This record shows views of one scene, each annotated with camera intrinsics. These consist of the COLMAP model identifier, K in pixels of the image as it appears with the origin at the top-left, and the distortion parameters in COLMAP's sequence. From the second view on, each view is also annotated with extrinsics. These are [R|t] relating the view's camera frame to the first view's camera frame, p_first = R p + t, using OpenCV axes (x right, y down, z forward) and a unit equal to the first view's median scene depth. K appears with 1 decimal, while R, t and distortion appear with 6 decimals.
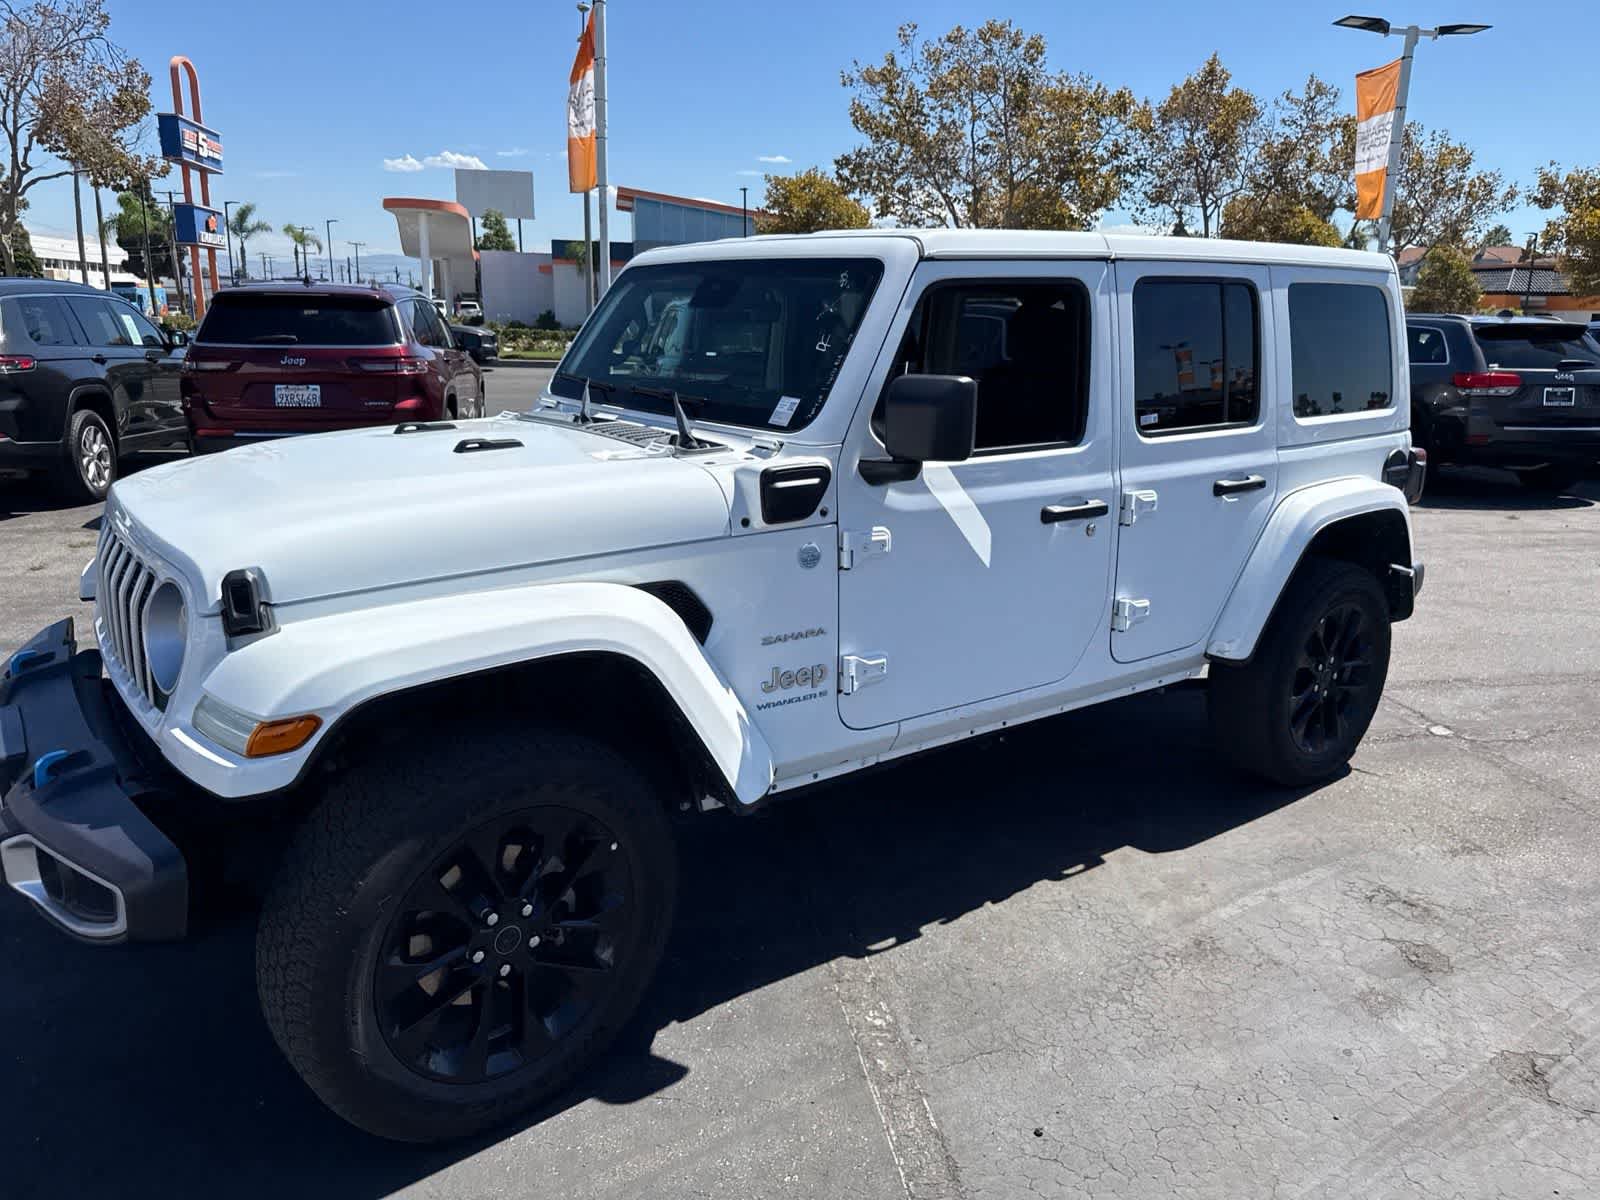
lens RADIAL K [[1134.6, 0, 807.1], [0, 1134.6, 597.0], [0, 0, 1]] dist [0.021309, -0.027545]
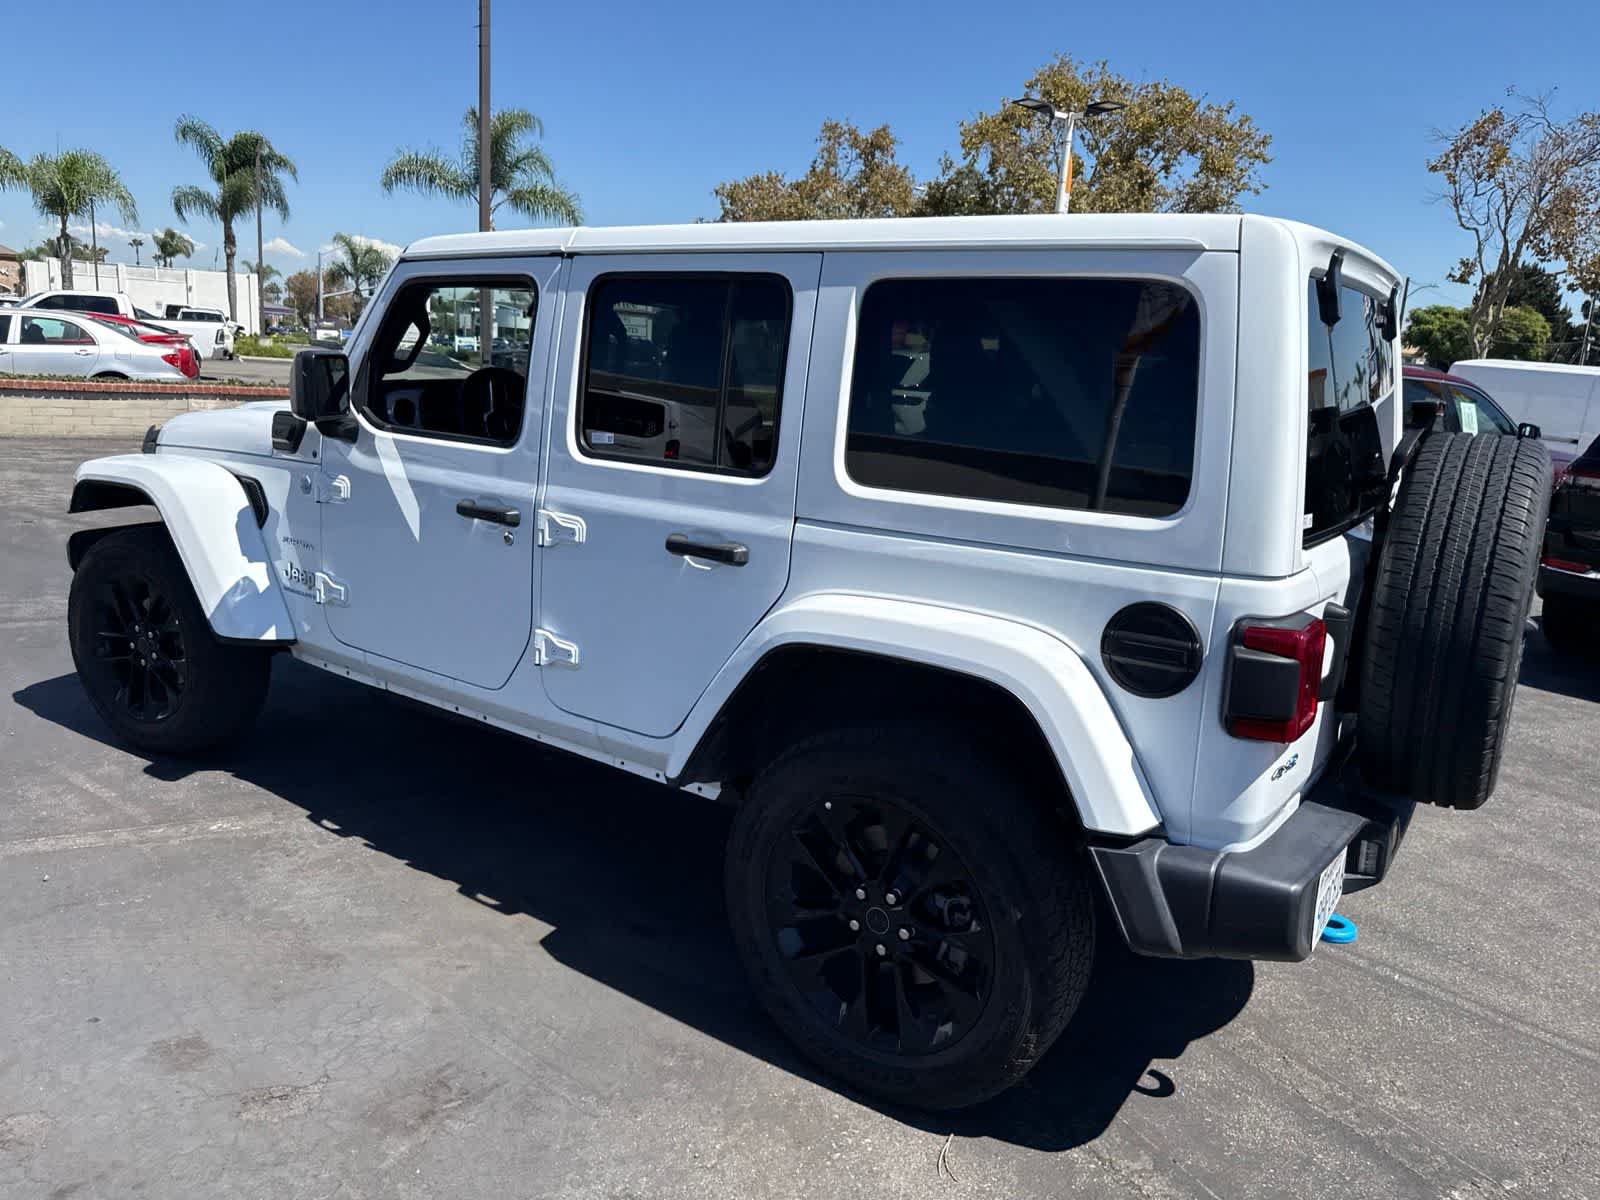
lens RADIAL K [[1134.6, 0, 806.0], [0, 1134.6, 590.4], [0, 0, 1]] dist [0.021309, -0.027545]
pose [[0.326086, 0.195712, -0.924859, 1.056505], [-0.283277, 0.953607, 0.101918, -0.161162], [0.901899, 0.228757, 0.366399, 0.773254]]
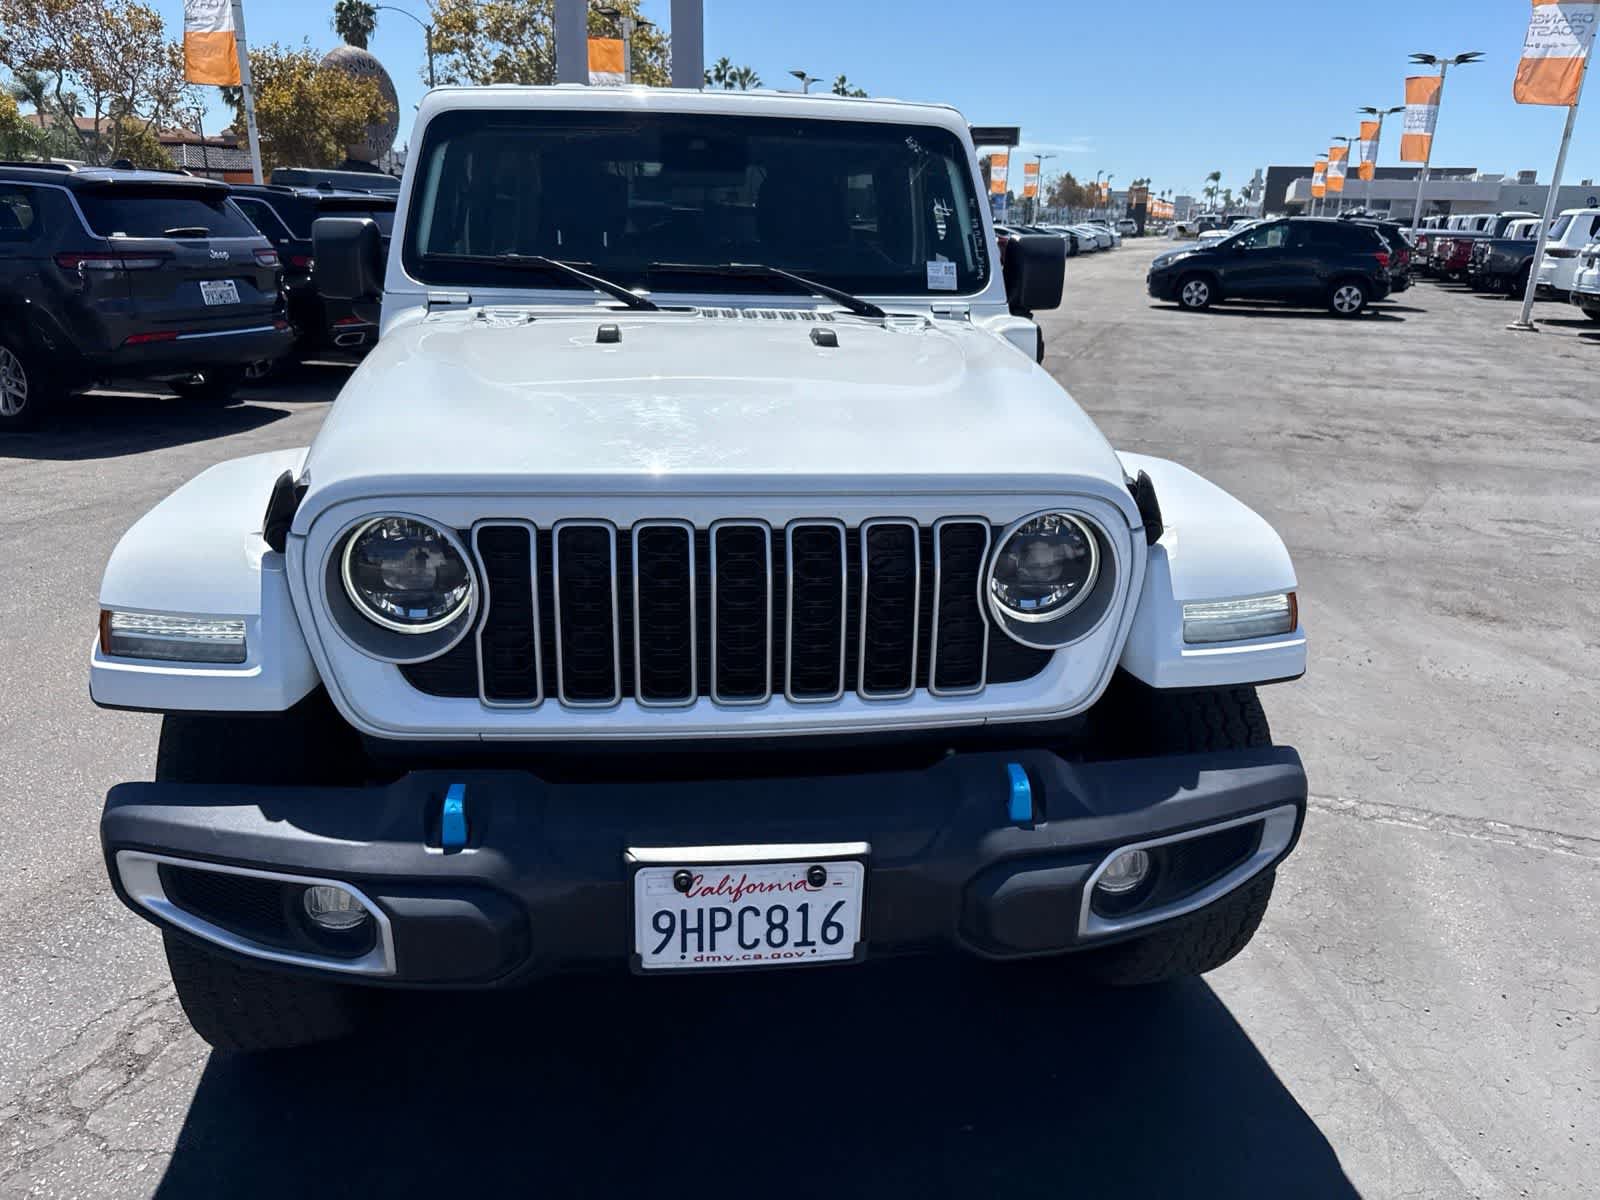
lens RADIAL K [[1134.6, 0, 807.7], [0, 1134.6, 613.4], [0, 0, 1]] dist [0.021309, -0.027545]
pose [[0.504740, -0.292088, 0.812356, -0.775633], [0.199017, 0.955043, 0.219737, -0.092189], [-0.840018, 0.050763, 0.540179, 0.417364]]
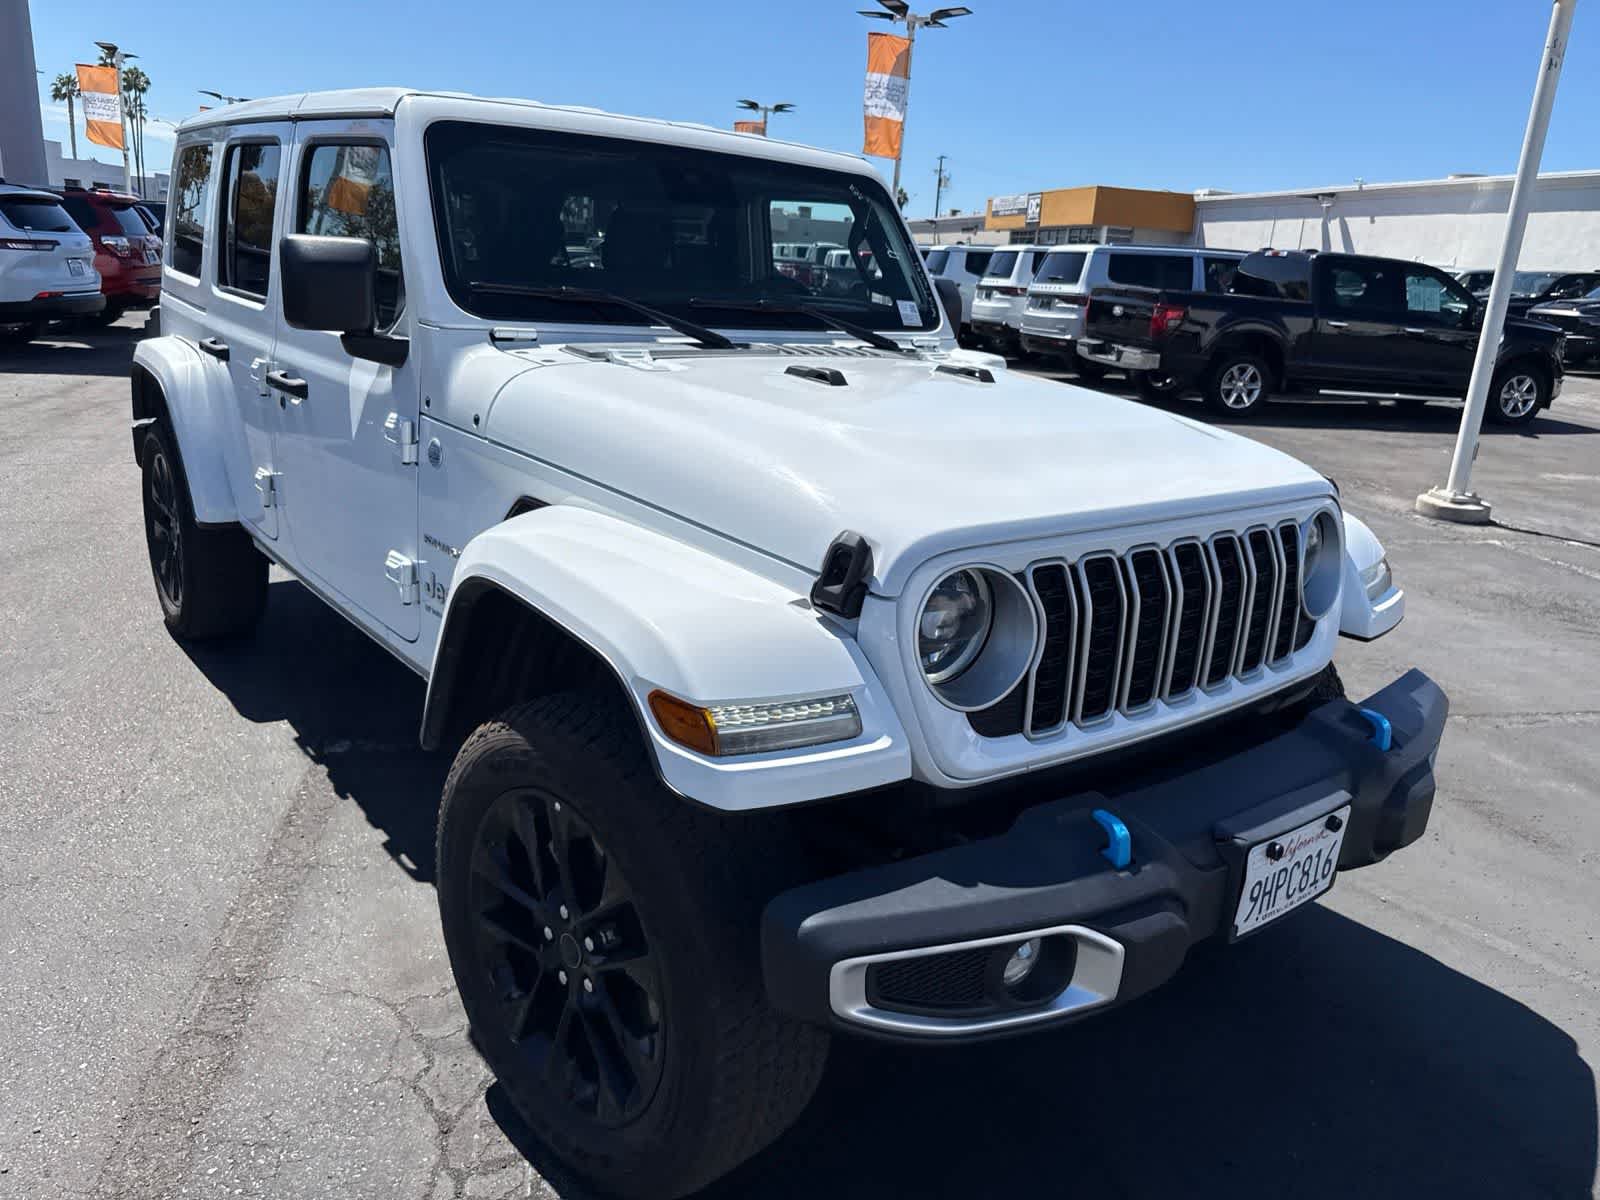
lens RADIAL K [[1137.9, 0, 804.5], [0, 1137.9, 593.8], [0, 0, 1]] dist [0.034843, -0.042427]
pose [[-0.018912, -0.302119, 0.953083, -0.915538], [0.180090, 0.936632, 0.300478, -0.200050], [-0.983468, 0.177323, 0.036695, 0.841422]]
